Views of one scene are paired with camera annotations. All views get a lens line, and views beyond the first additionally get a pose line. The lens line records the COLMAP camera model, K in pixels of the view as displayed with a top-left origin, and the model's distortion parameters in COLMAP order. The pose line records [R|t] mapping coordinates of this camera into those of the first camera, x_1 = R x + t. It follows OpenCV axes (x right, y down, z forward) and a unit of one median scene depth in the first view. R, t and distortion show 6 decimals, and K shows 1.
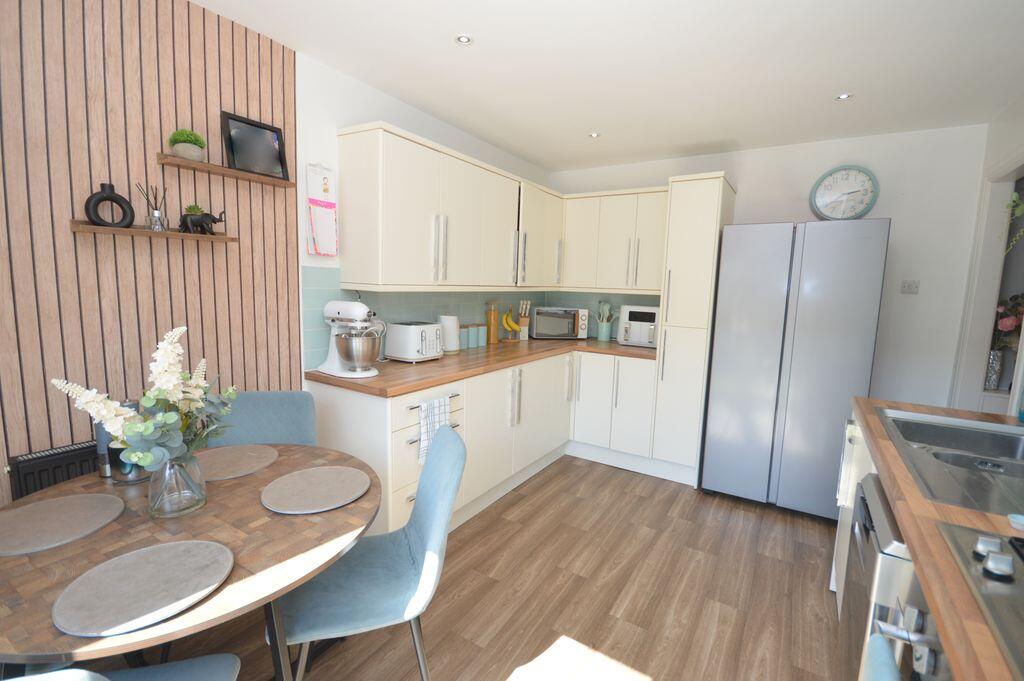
lens RADIAL K [[458.3, 0, 517.8], [0, 458.3, 342.7], [0, 0, 1]] dist [-0.002571, -0.000196]
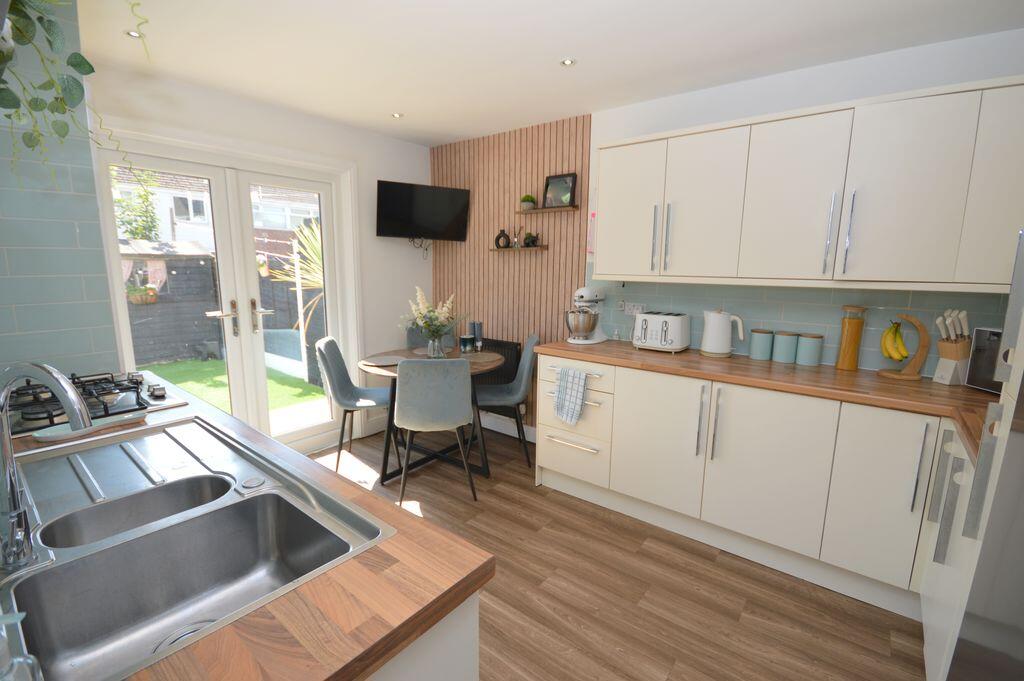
lens RADIAL K [[458.3, 0, 517.0], [0, 458.3, 337.2], [0, 0, 1]] dist [-0.002571, -0.000196]
pose [[-0.111277, 0.128980, -0.985384, 1.097253], [-0.142935, 0.979155, 0.144306, -0.121897], [0.983457, 0.156904, -0.090521, 1.042305]]
